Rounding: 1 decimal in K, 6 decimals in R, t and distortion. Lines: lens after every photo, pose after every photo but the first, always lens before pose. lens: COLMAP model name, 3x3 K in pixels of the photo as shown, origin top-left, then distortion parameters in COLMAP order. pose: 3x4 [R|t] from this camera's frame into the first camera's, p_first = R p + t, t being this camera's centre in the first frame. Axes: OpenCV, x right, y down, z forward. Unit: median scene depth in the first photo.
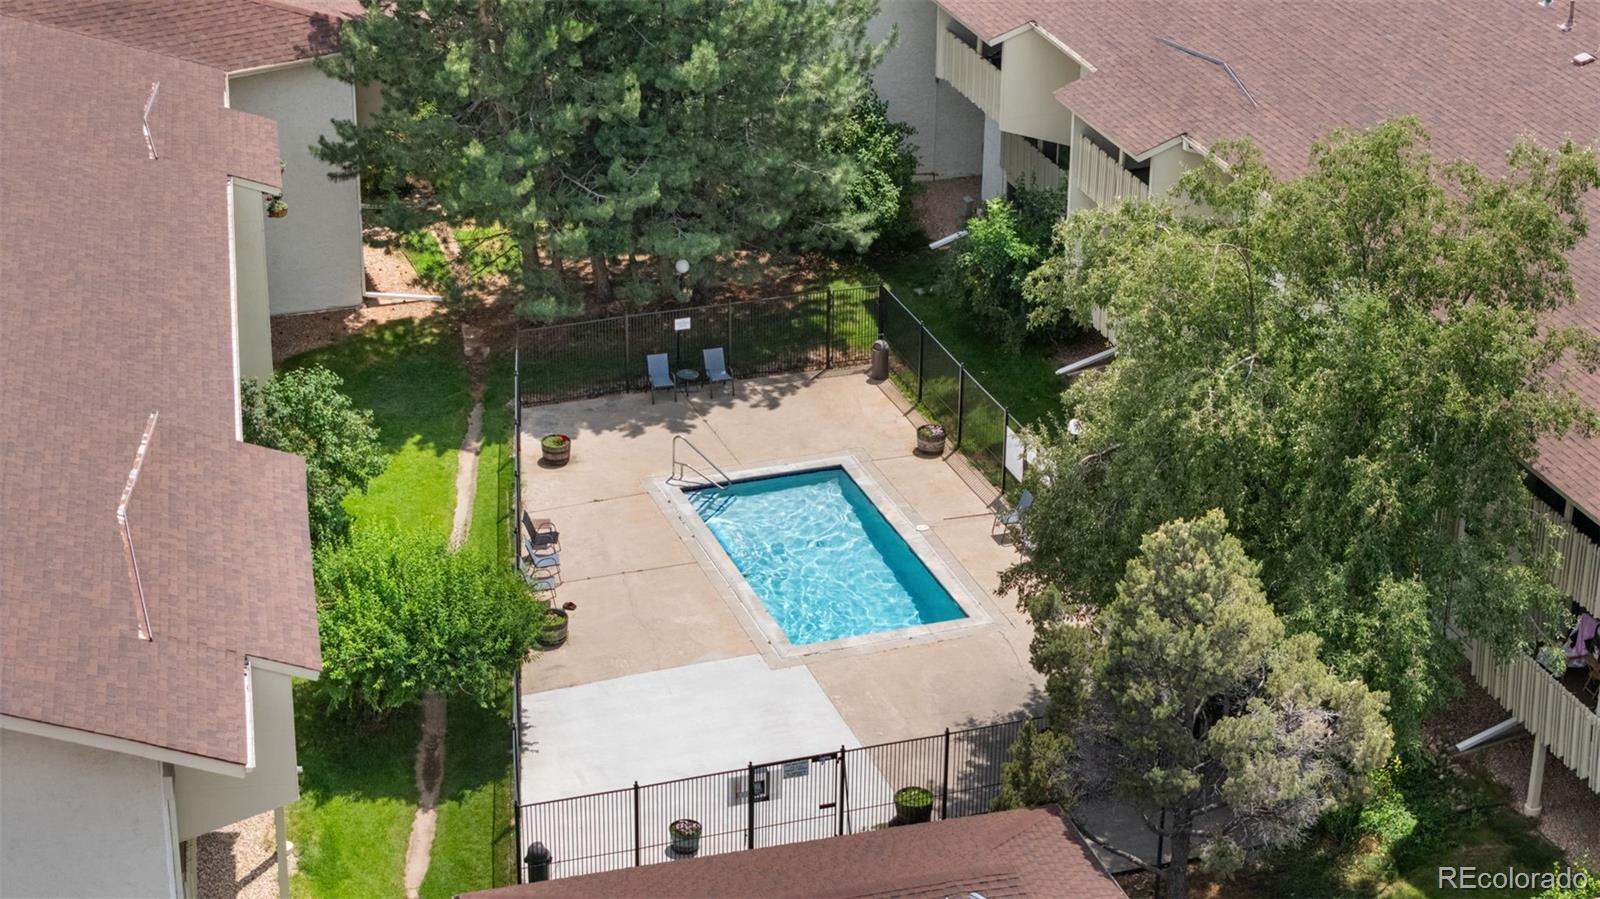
lens RADIAL K [[3187.8, 0, 800.0], [0, 3187.8, 449.5], [0, 0, 1]] dist [0.034909, 0.056343]
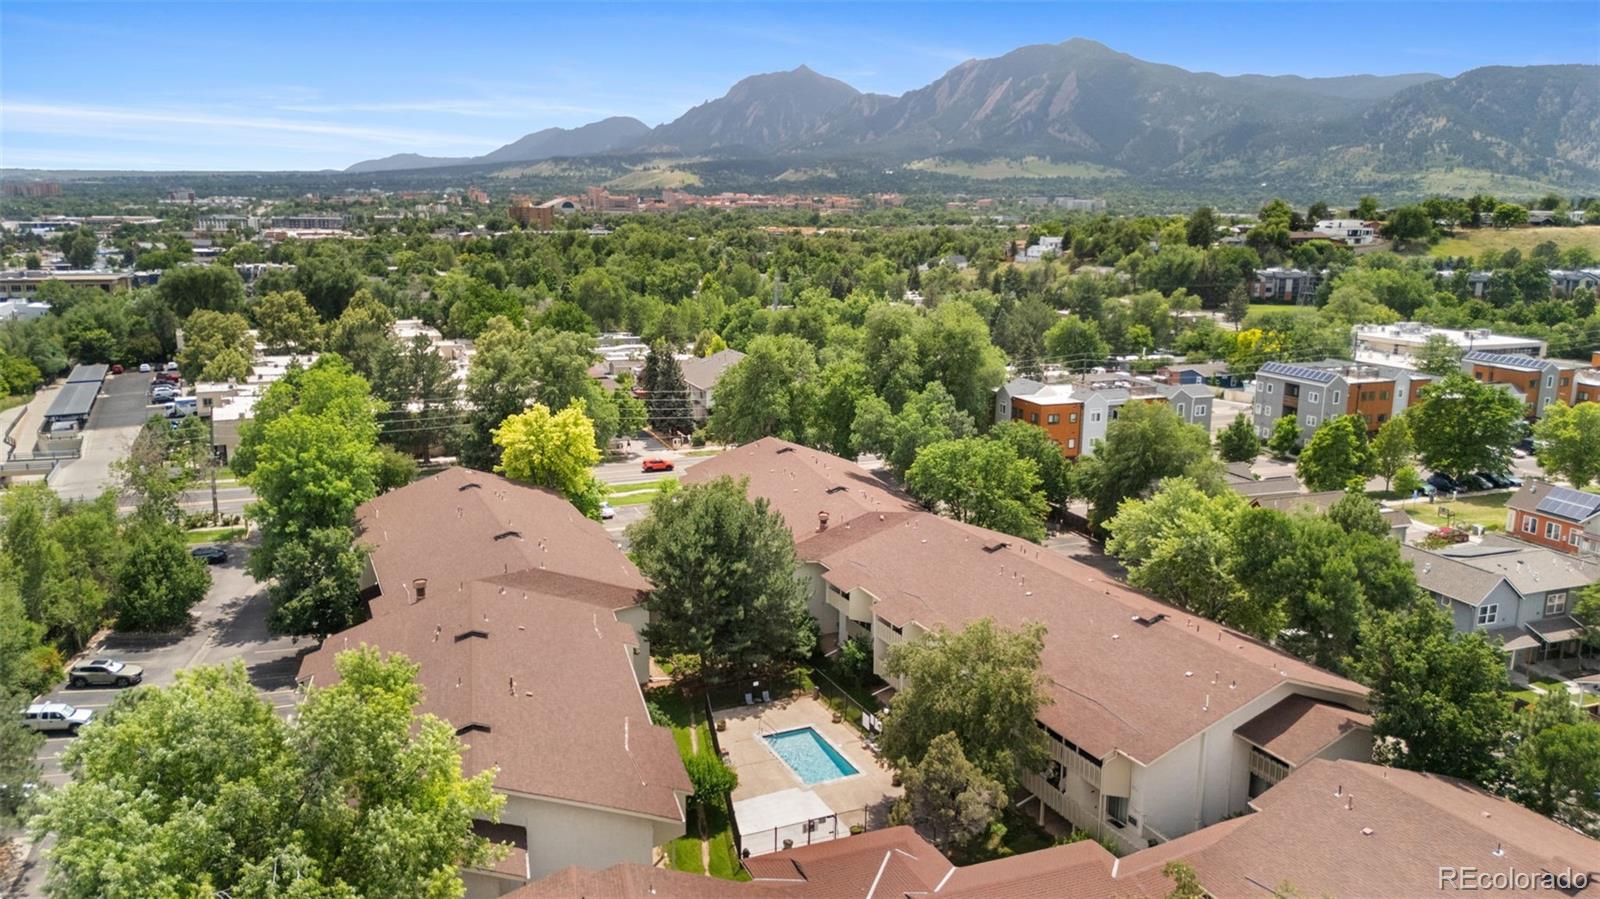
lens RADIAL K [[1168.6, 0, 800.0], [0, 1168.6, 449.5], [0, 0, 1]] dist [0.081838, -0.099496]
pose [[0.995755, -0.020733, 0.089679, -0.104134], [0.041143, 0.971805, -0.232167, 0.008000], [-0.082337, 0.234871, 0.968533, -0.217982]]
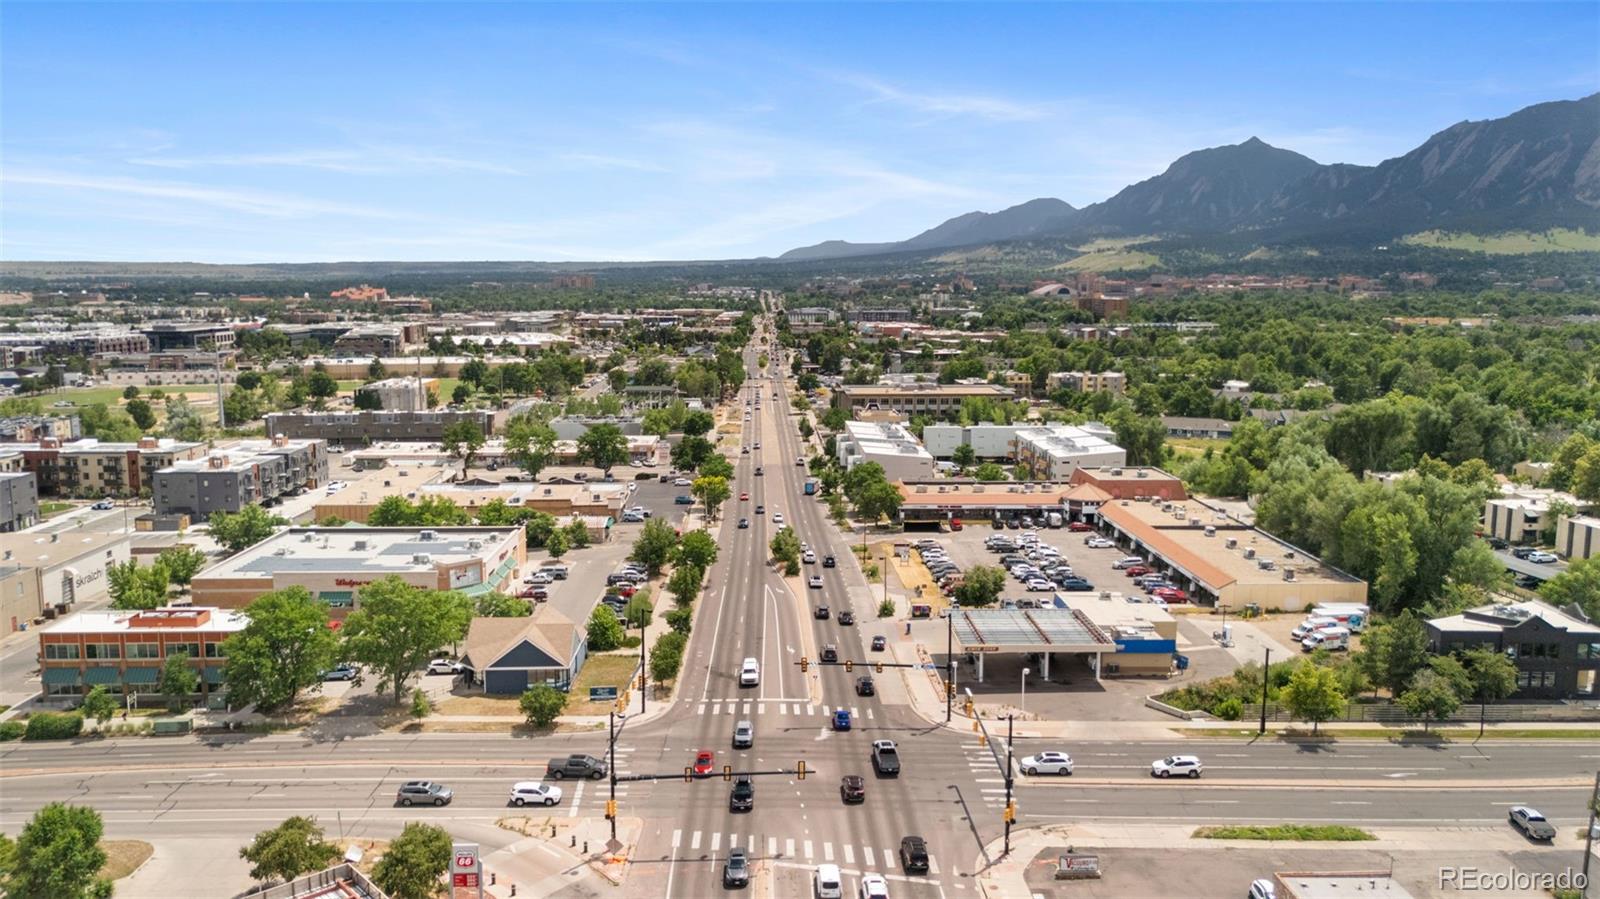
lens RADIAL K [[1189.4, 0, 776.3], [0, 1189.4, 452.9], [0, 0, 1]] dist [-0.006562, -0.007244]
pose [[0.965990, 0.021230, -0.257707, -2.711543], [-0.096895, 0.953727, -0.284635, -0.180778], [0.239739, 0.299925, 0.923347, -0.289109]]
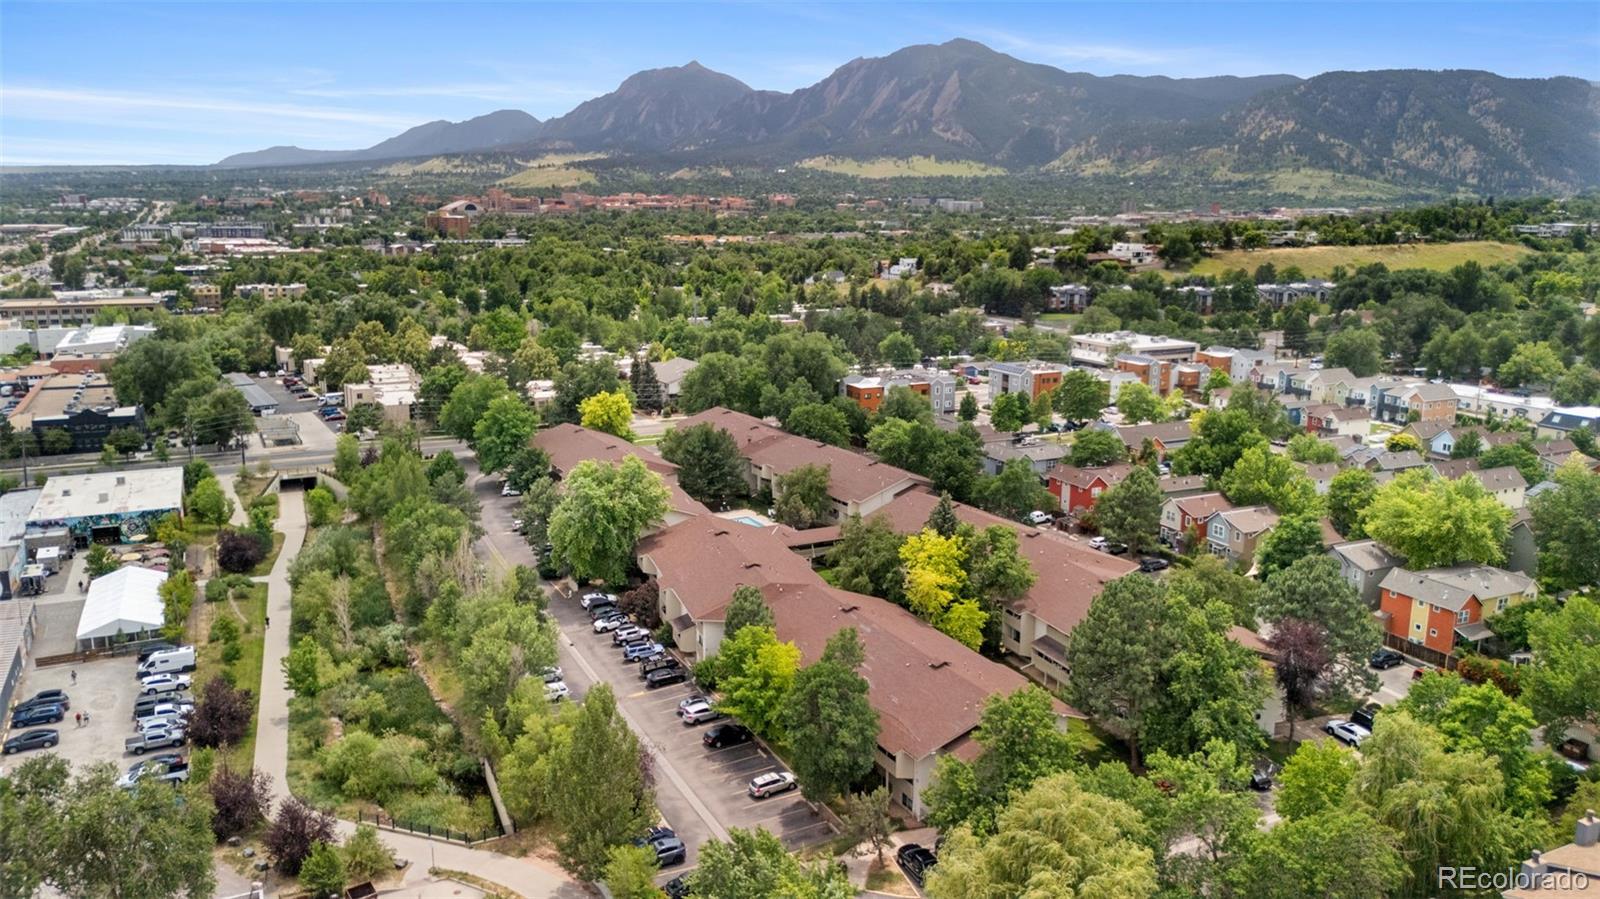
lens RADIAL K [[1168.6, 0, 800.0], [0, 1168.6, 449.5], [0, 0, 1]] dist [0.081838, -0.099496]
pose [[0.983667, -0.042675, 0.174866, -0.389937], [0.081380, 0.971967, -0.220584, 0.535070], [-0.160551, 0.231212, 0.959565, -2.010809]]
